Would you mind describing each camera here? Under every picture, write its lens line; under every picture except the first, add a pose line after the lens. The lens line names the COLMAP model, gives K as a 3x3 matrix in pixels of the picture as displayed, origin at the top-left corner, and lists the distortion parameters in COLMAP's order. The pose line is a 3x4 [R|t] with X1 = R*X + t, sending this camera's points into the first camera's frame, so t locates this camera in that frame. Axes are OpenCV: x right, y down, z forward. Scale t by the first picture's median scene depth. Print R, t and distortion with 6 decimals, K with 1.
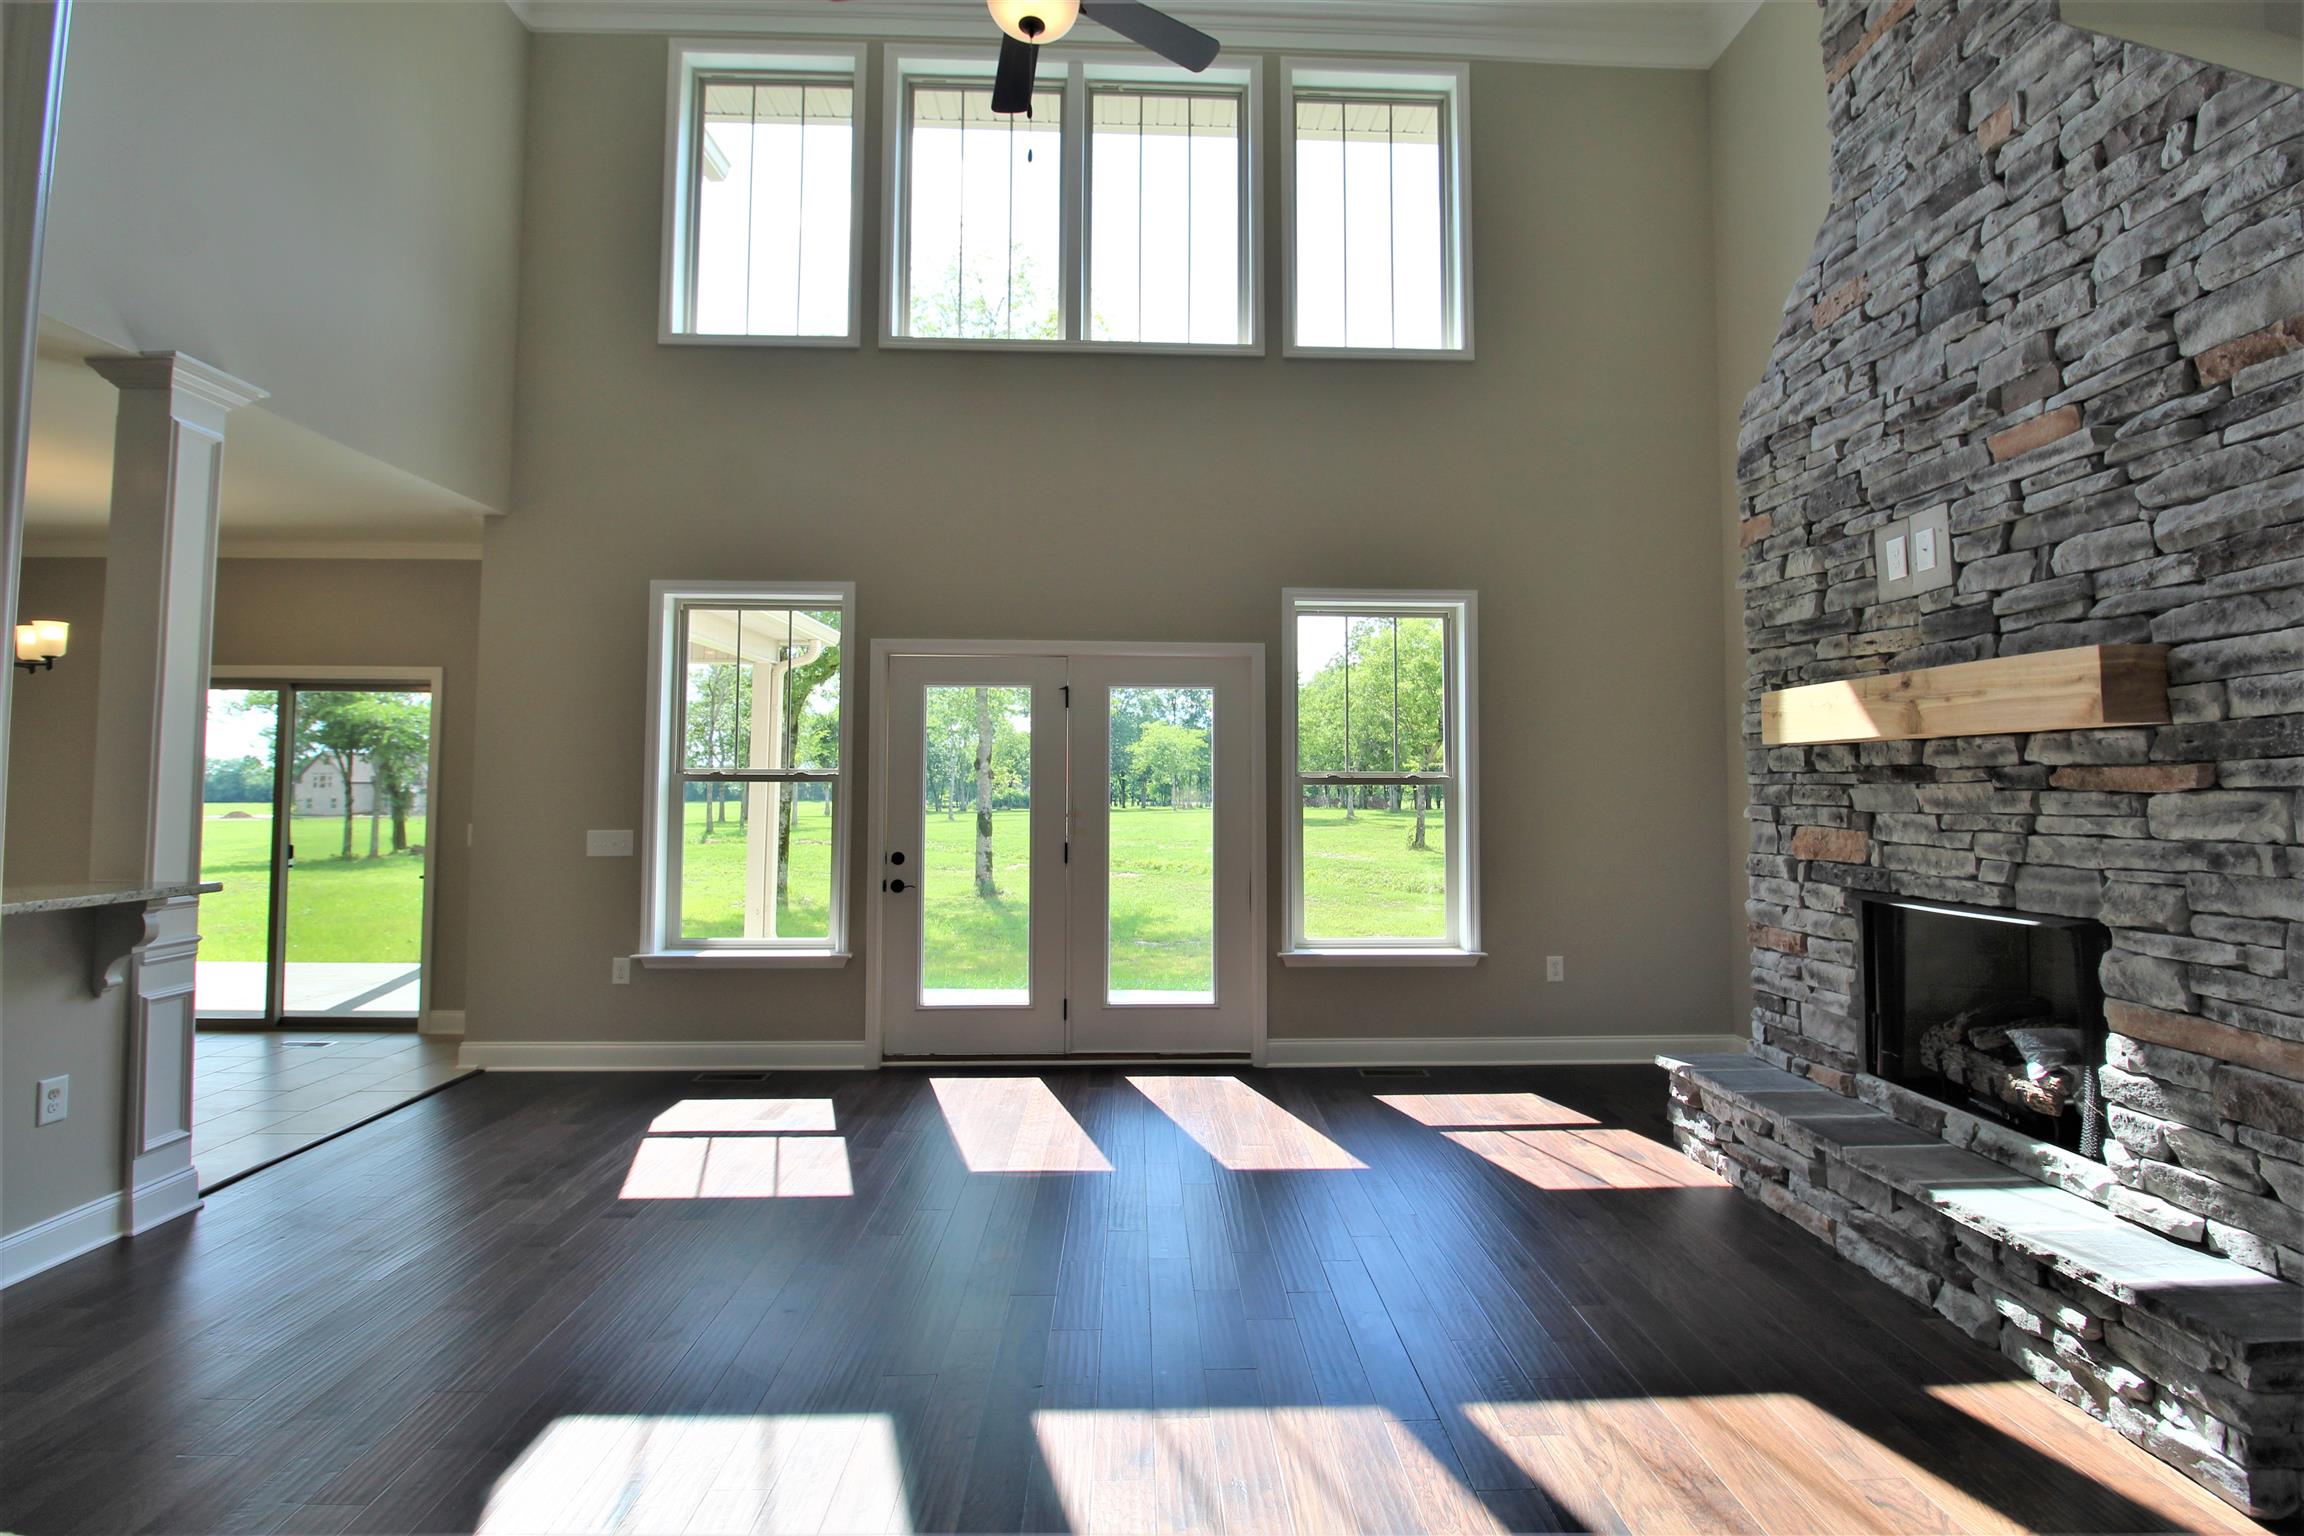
lens RADIAL K [[1061.1, 0, 1181.3], [0, 1061.1, 737.1], [0, 0, 1]] dist [-0.029913, 0.000234]
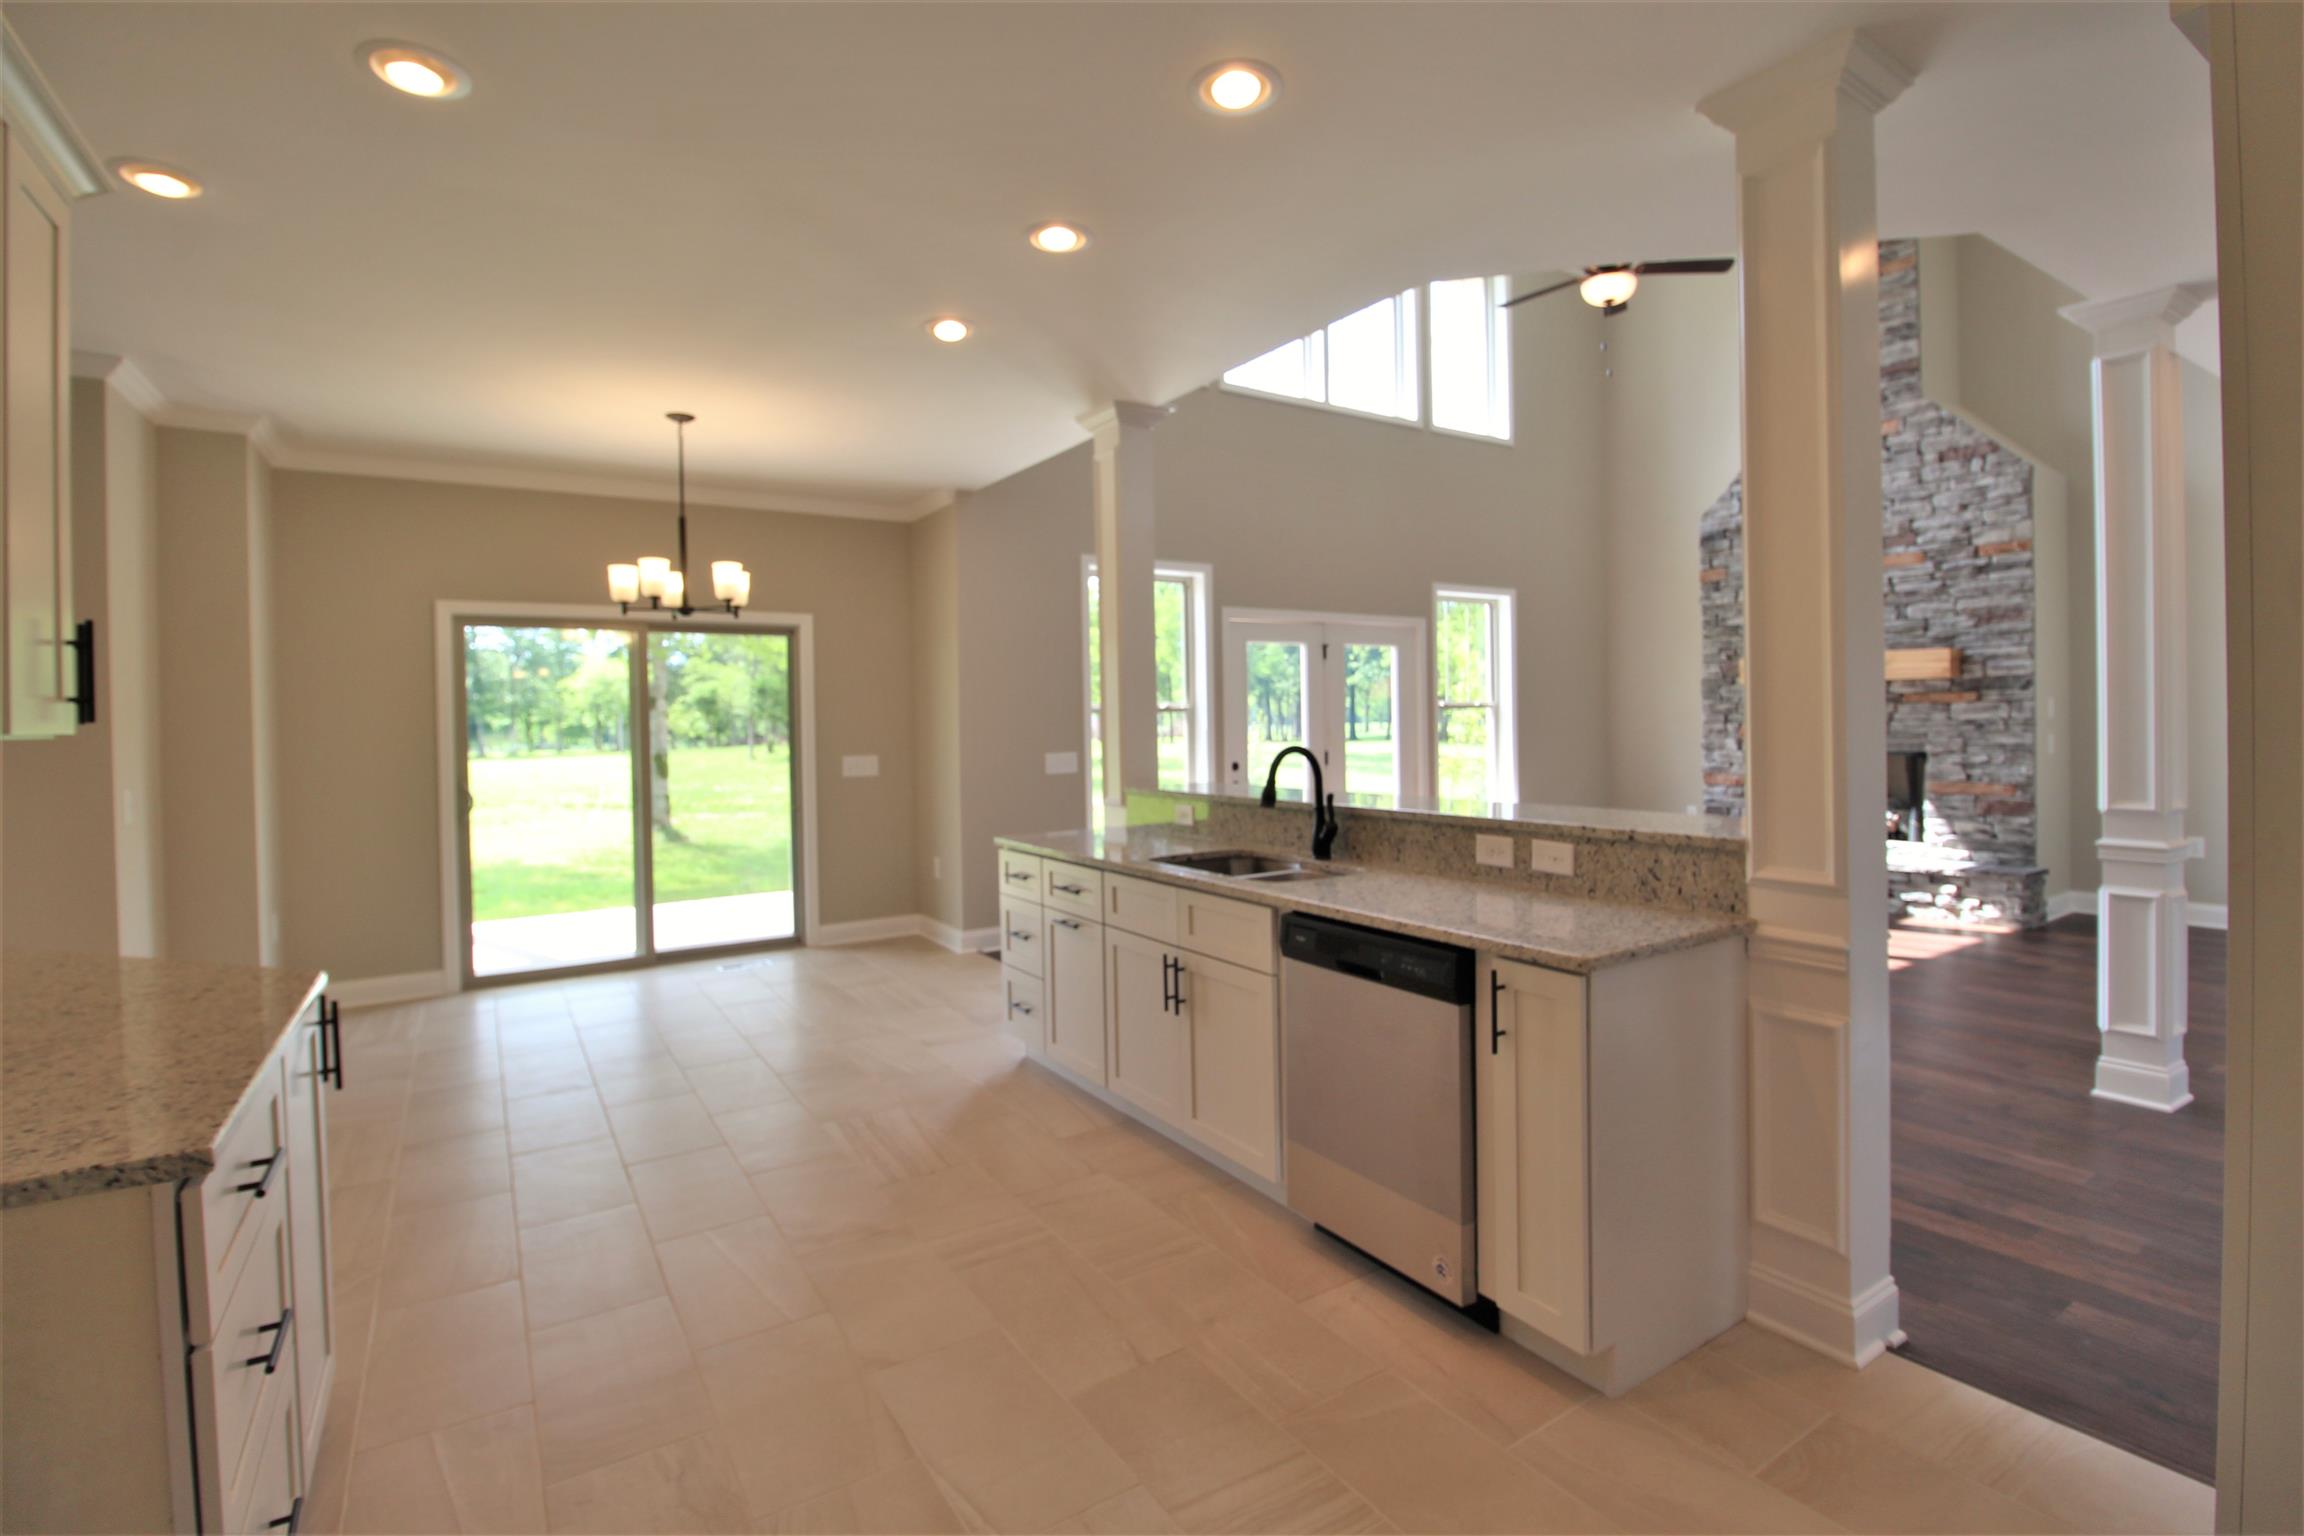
lens RADIAL K [[1064.7, 0, 1172.2], [0, 1064.7, 738.1], [0, 0, 1]] dist [-0.003271, -0.010277]
pose [[0.856659, -0.028937, 0.515071, -1.968086], [-0.002939, 0.998136, 0.060965, -0.015029], [-0.515874, -0.053740, 0.854977, -0.292968]]
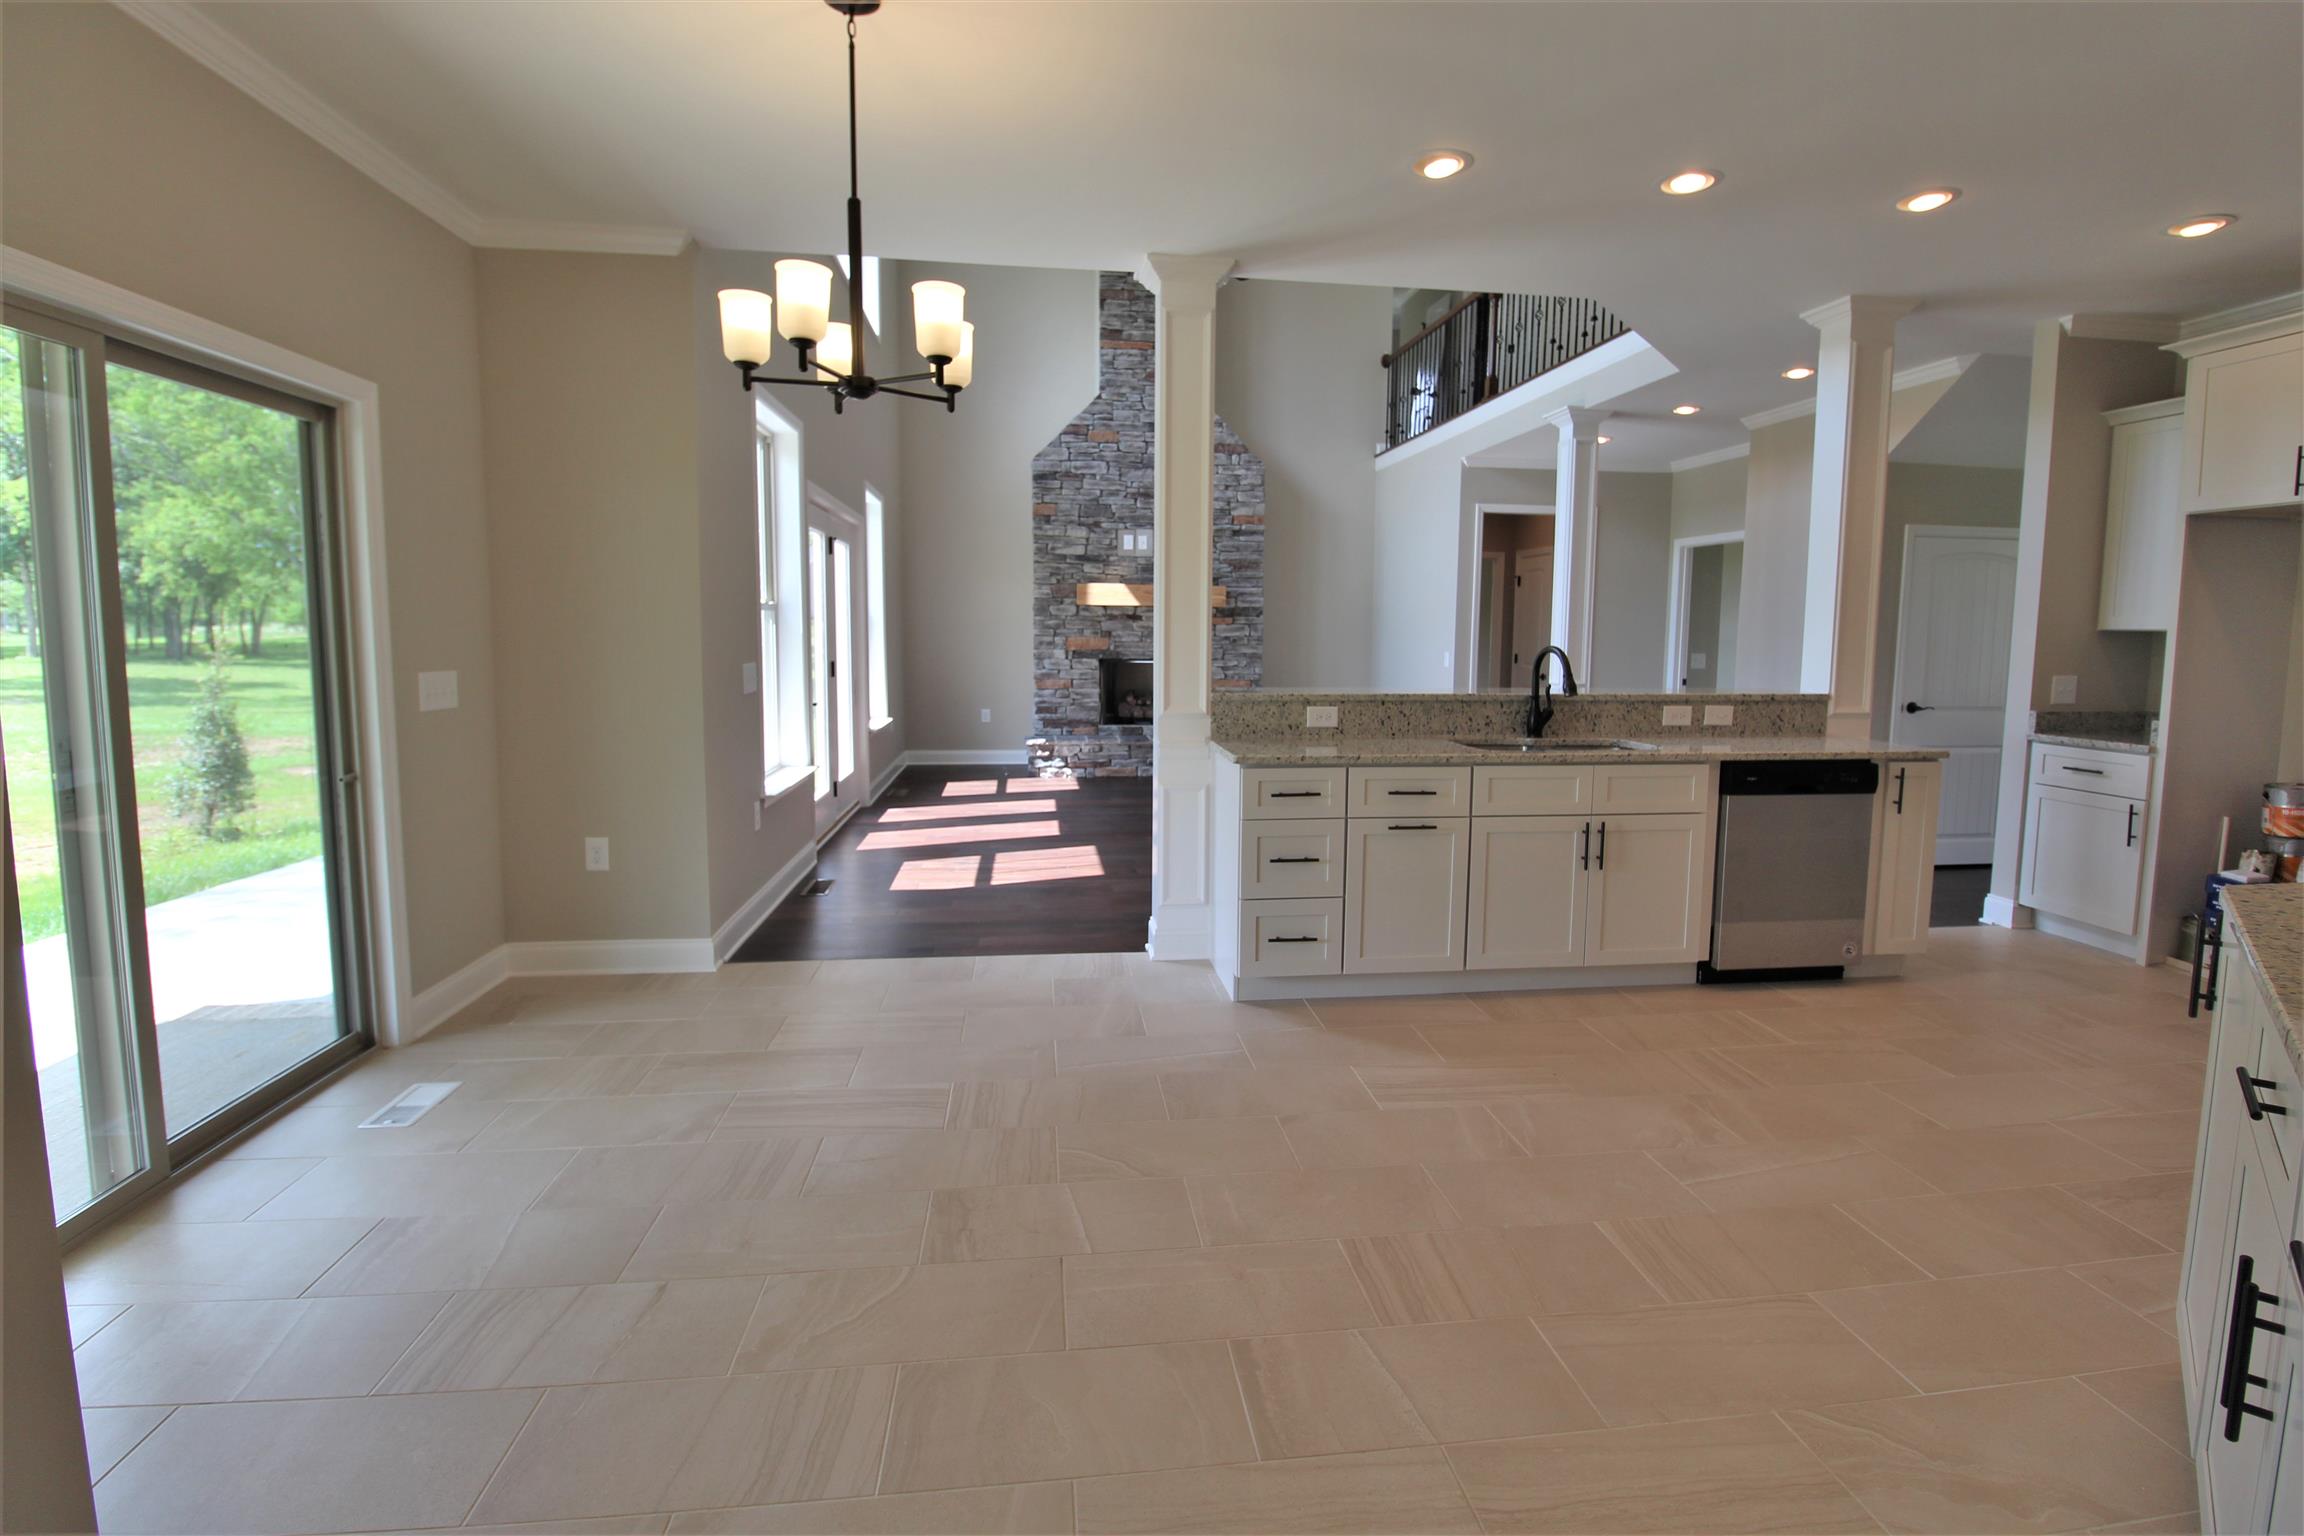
lens RADIAL K [[1060.3, 0, 1169.8], [0, 1060.3, 737.3], [0, 0, 1]] dist [-0.004293, -0.010462]
pose [[-0.080215, -0.104745, 0.991259, -2.657598], [-0.056508, 0.993342, 0.100392, 0.074135], [-0.995175, -0.047962, -0.085600, 1.297713]]
